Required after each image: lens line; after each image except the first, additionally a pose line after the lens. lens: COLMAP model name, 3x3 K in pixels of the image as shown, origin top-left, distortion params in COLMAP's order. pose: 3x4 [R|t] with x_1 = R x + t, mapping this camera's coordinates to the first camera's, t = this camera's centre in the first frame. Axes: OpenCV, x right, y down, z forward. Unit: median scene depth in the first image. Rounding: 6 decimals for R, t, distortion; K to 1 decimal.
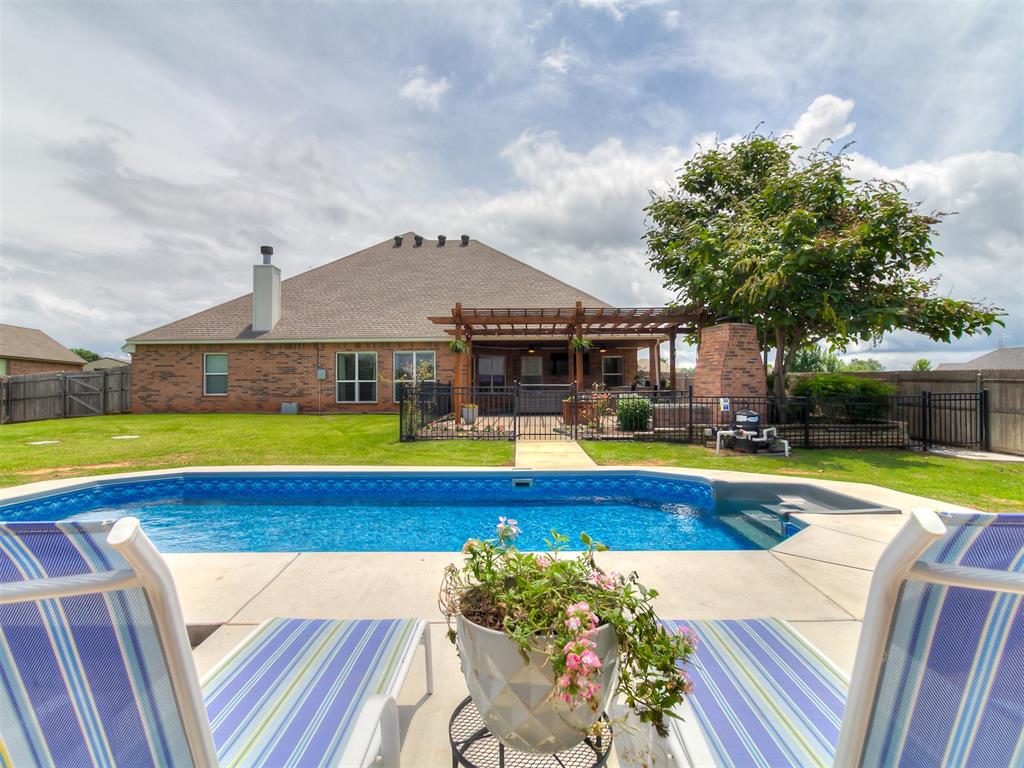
lens RADIAL K [[593.0, 0, 483.1], [0, 593.0, 386.2], [0, 0, 1]] dist [0.070723, 0.002935]
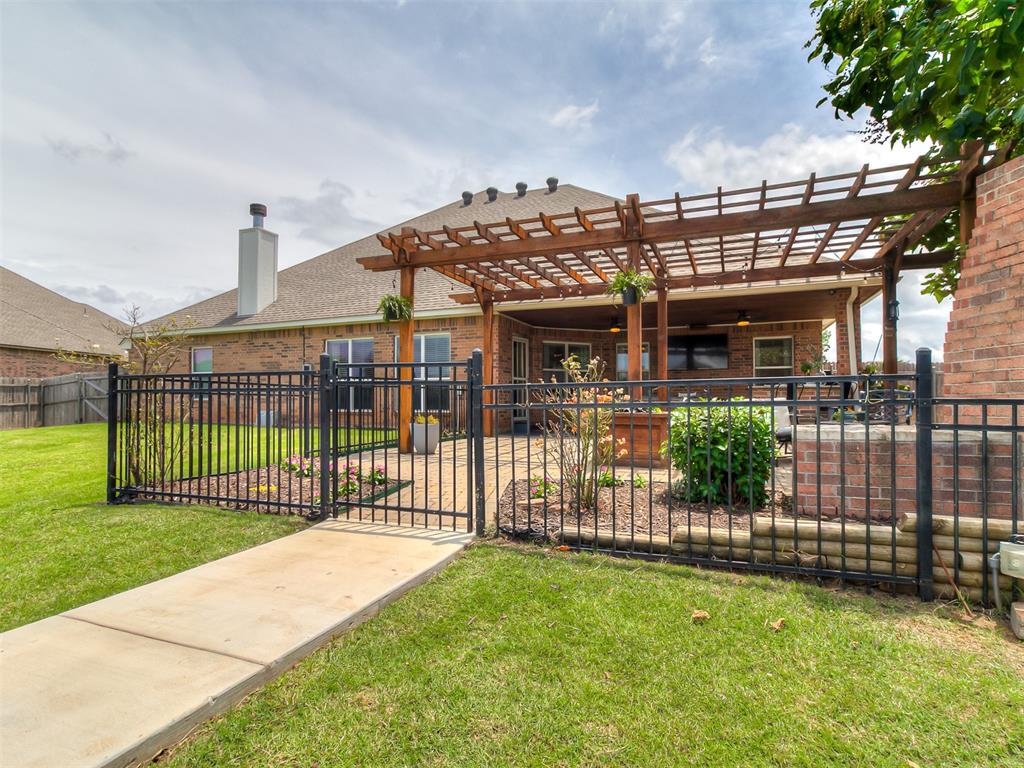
lens RADIAL K [[517.5, 0, 514.6], [0, 517.5, 405.7], [0, 0, 1]] dist [0.037275, 0.000506]
pose [[0.941185, 0.005874, -0.337841, 0.174460], [-0.000545, 0.999874, 0.015867, 0.011073], [0.337892, -0.014750, 0.941069, 0.492367]]
